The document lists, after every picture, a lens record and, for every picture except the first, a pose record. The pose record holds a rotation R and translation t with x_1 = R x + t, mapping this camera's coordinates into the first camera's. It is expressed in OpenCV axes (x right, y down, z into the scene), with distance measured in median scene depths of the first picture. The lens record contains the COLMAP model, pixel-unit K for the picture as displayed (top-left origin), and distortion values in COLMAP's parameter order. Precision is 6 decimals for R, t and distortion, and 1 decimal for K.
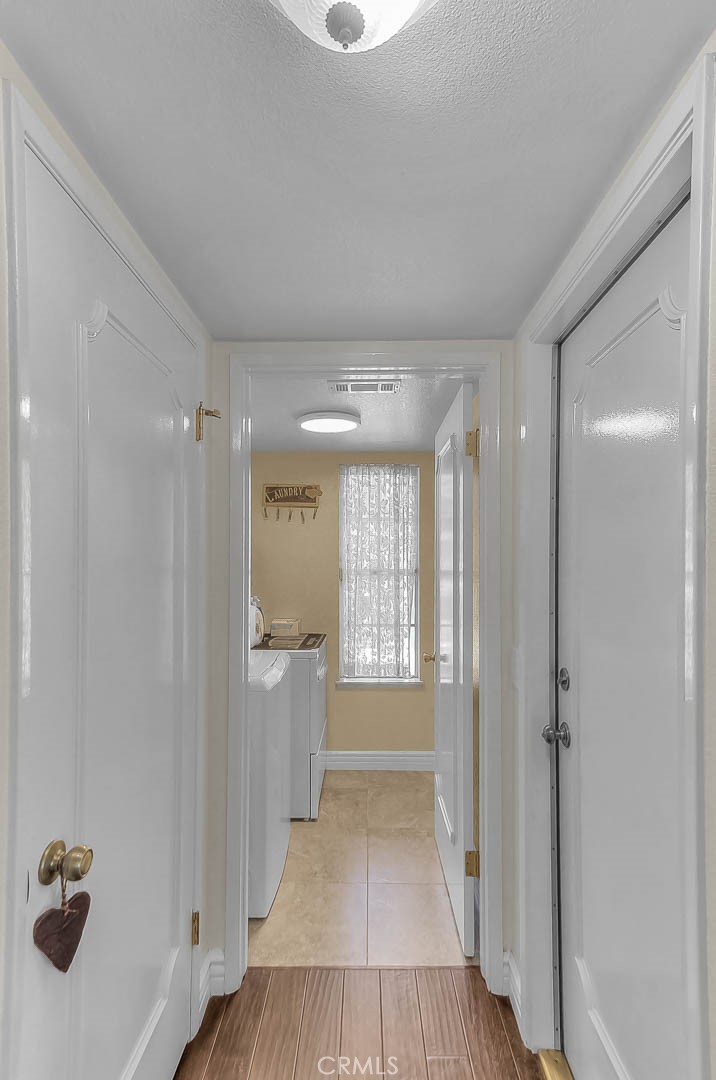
lens RADIAL K [[535.0, 0, 361.6], [0, 535.0, 545.4], [0, 0, 1]] dist [0.022989, -0.000448]
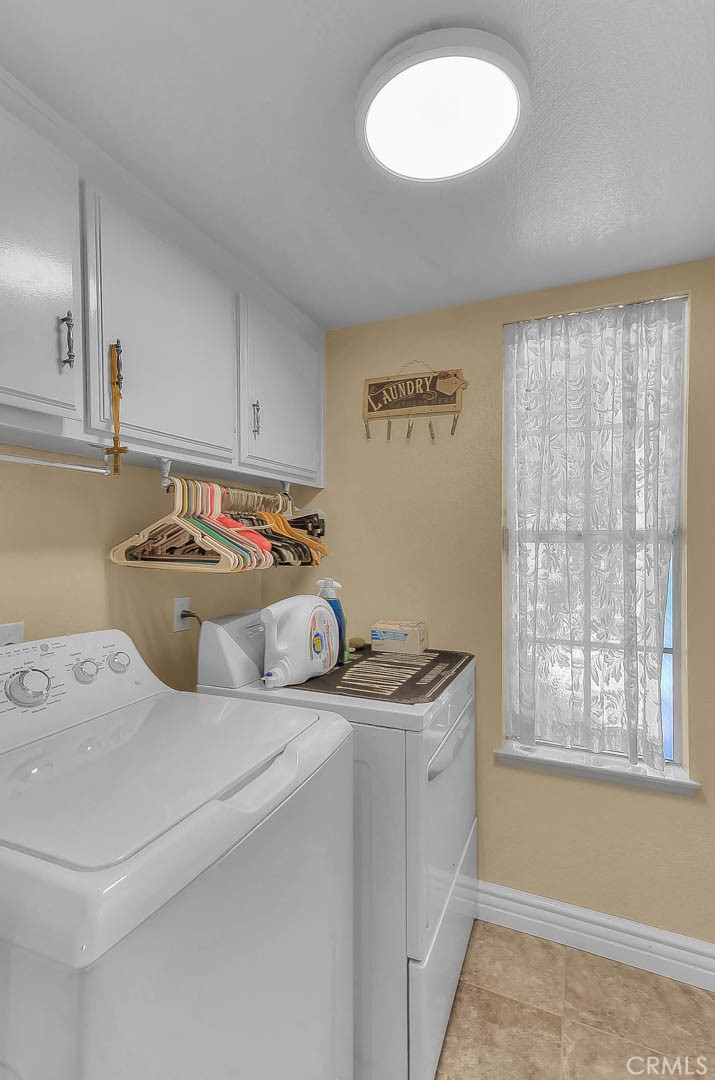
lens RADIAL K [[535.0, 0, 348.8], [0, 535.0, 535.7], [0, 0, 1]] dist [0.022989, -0.000448]
pose [[0.926423, 0.001797, -0.376481, 0.015406], [0.007088, 0.999728, 0.022215, 0.038013], [0.376419, -0.023249, 0.926158, 0.469987]]
